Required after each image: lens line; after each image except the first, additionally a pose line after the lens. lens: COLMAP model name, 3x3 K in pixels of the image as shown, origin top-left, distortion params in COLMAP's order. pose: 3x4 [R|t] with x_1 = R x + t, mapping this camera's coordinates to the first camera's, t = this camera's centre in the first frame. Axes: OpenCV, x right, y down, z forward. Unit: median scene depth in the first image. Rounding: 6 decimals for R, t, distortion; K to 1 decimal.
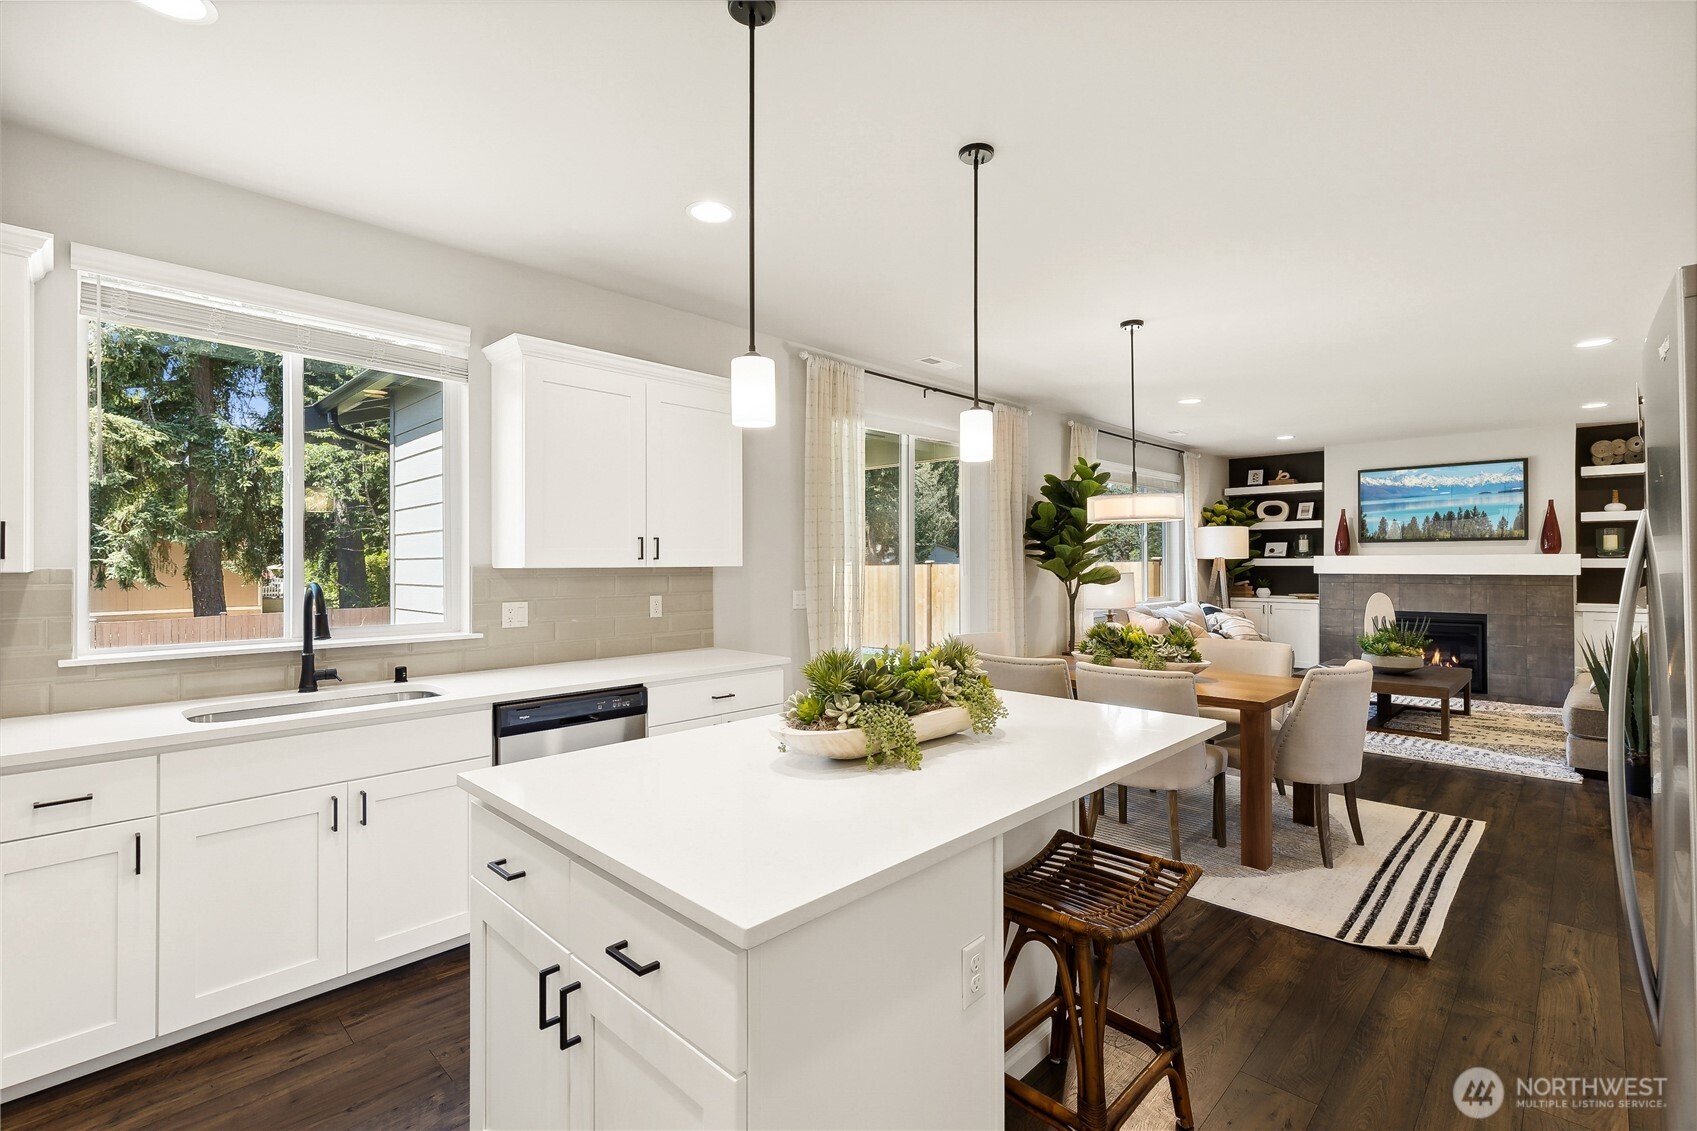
lens RADIAL K [[759.4, 0, 854.3], [0, 759.4, 563.4], [0, 0, 1]] dist [0.005695, -0.001721]
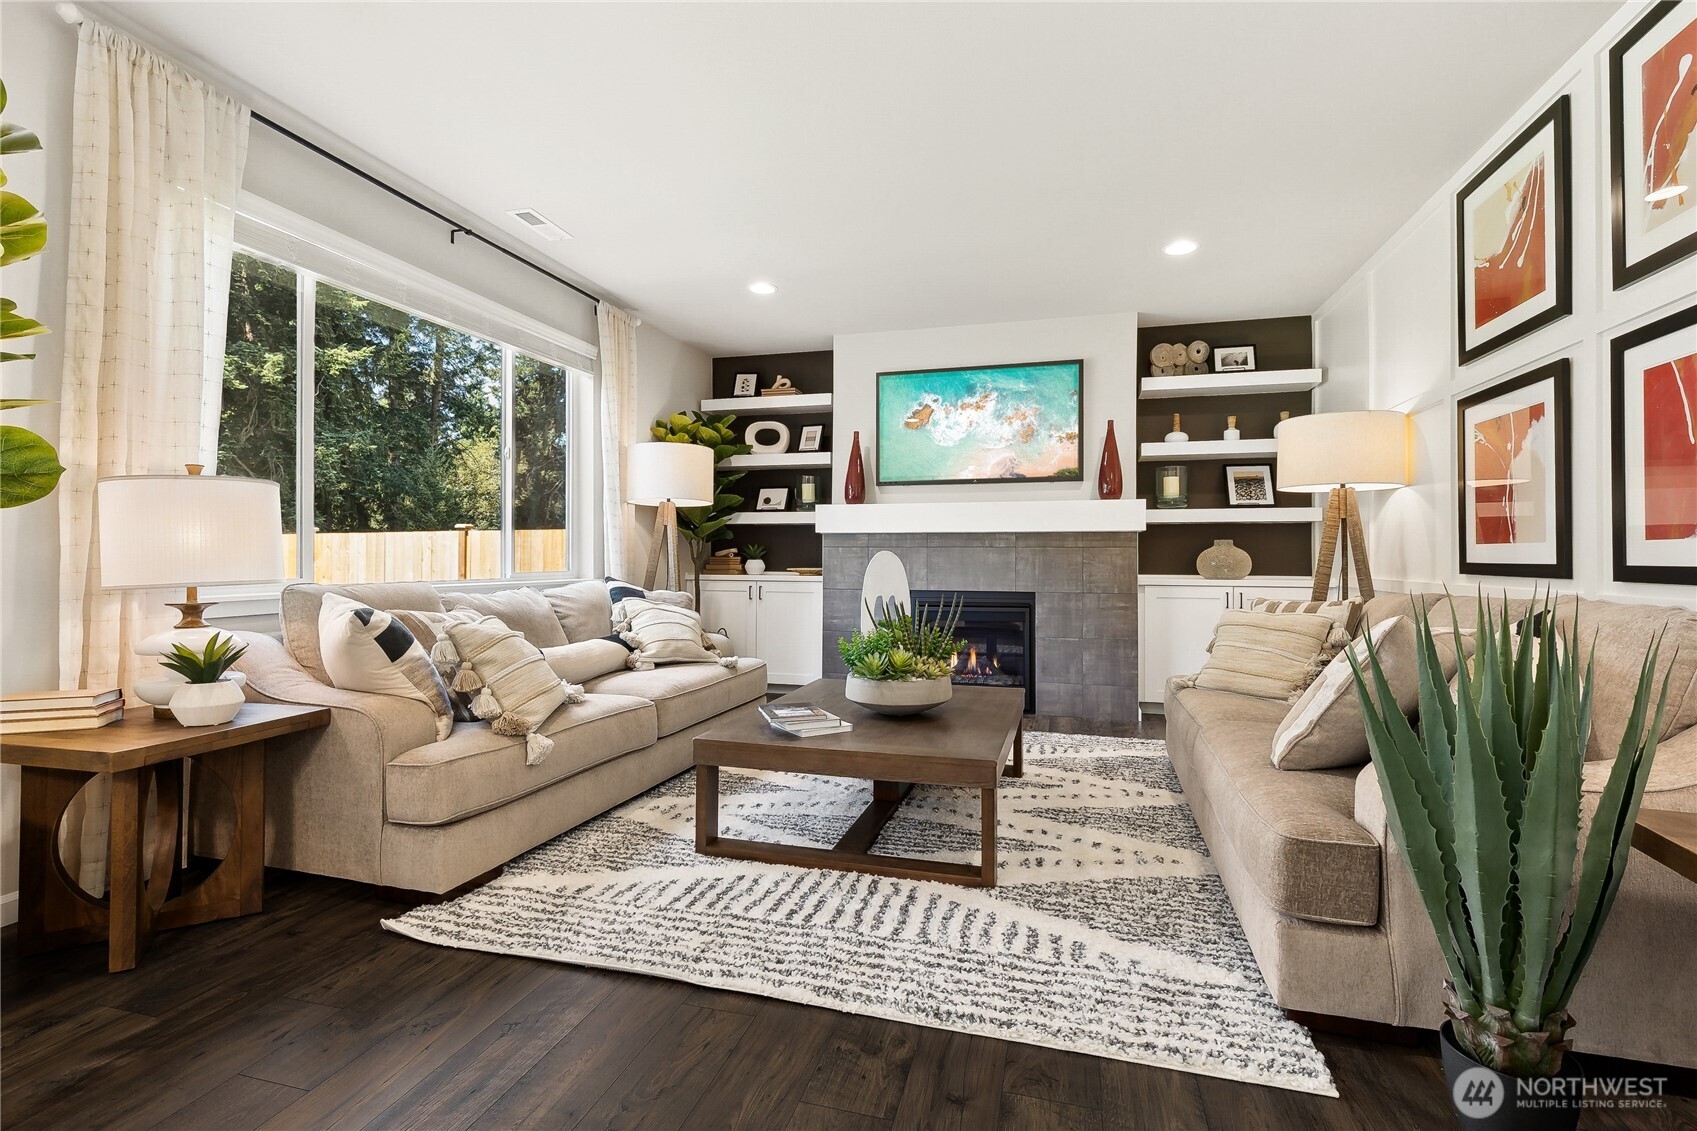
lens RADIAL K [[759.4, 0, 848.5], [0, 759.4, 556.6], [0, 0, 1]] dist [0.005695, -0.001721]
pose [[0.880769, 0.008436, 0.473472, 0.337799], [-0.006908, 0.999964, -0.004967, 0.035945], [-0.473496, 0.001104, 0.880795, 0.445282]]
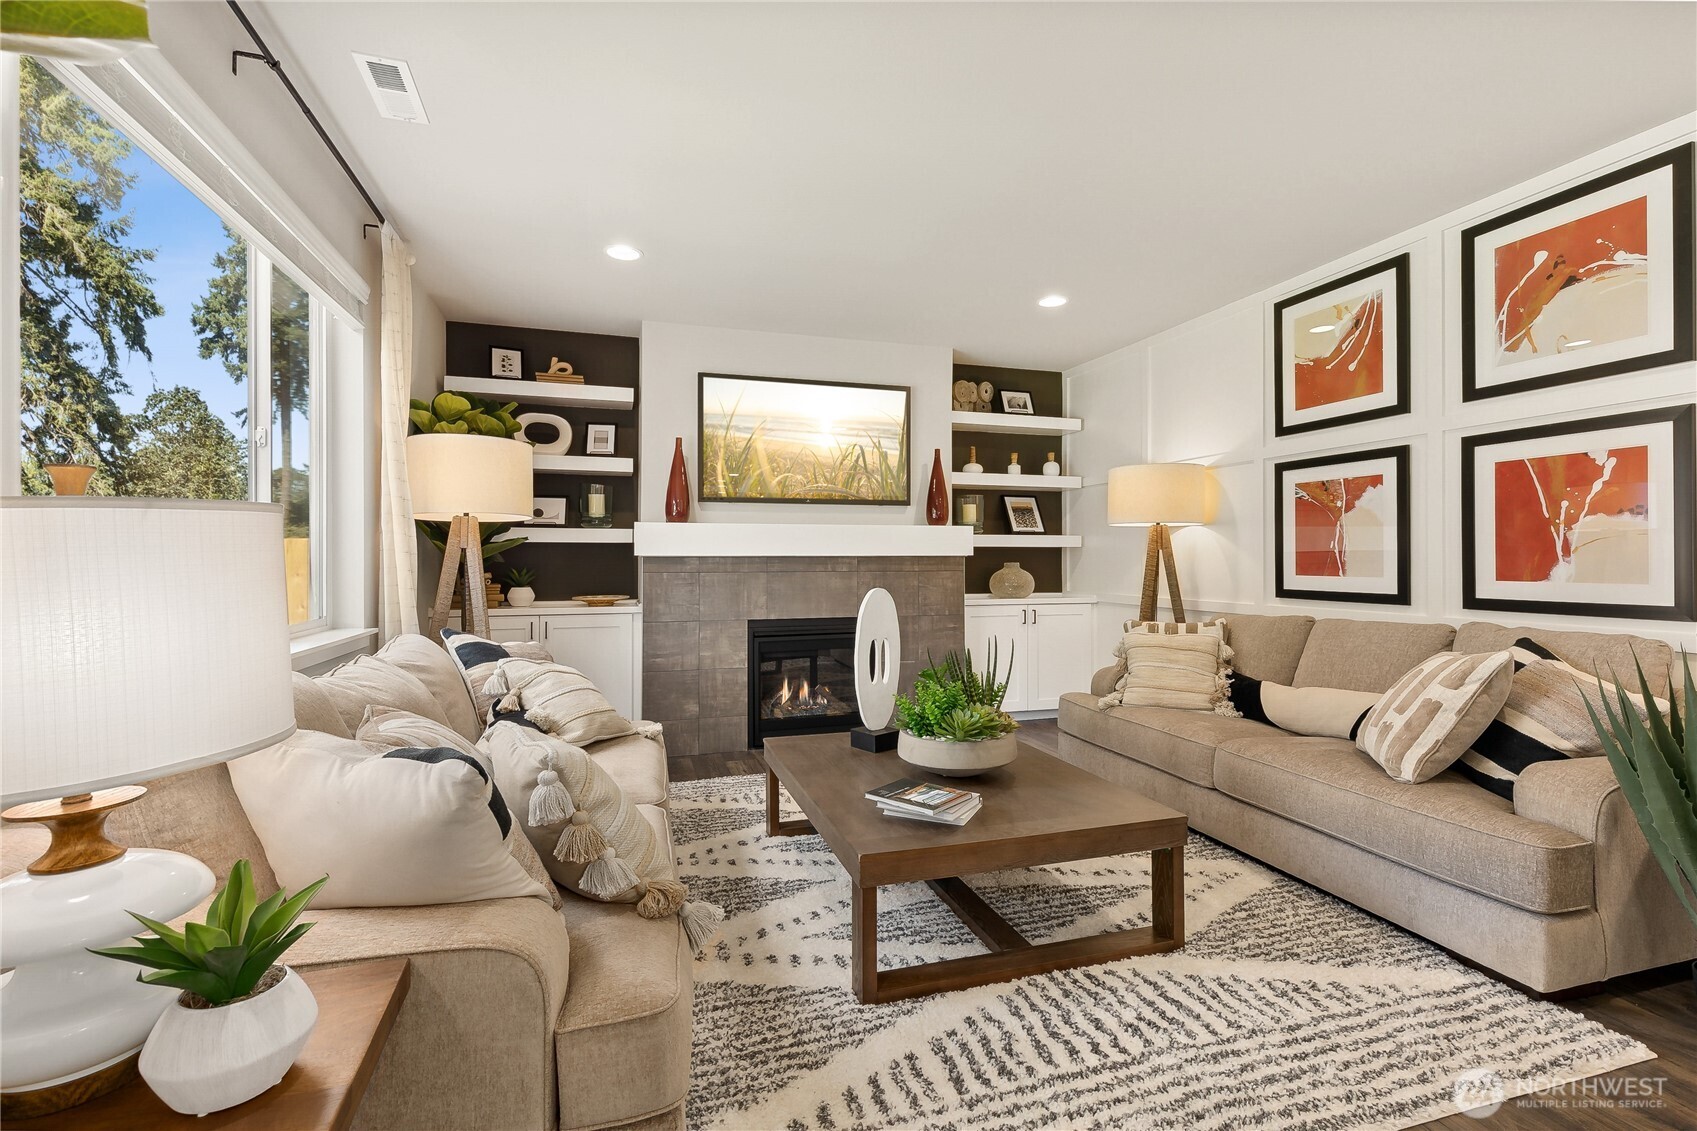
lens RADIAL K [[759.4, 0, 841.4], [0, 759.4, 561.6], [0, 0, 1]] dist [0.005695, -0.001721]
pose [[0.488729, 0.002838, 0.872431, 0.225108], [0.001579, 0.999990, -0.004137, 0.019738], [-0.872434, 0.003399, 0.488719, 0.631657]]
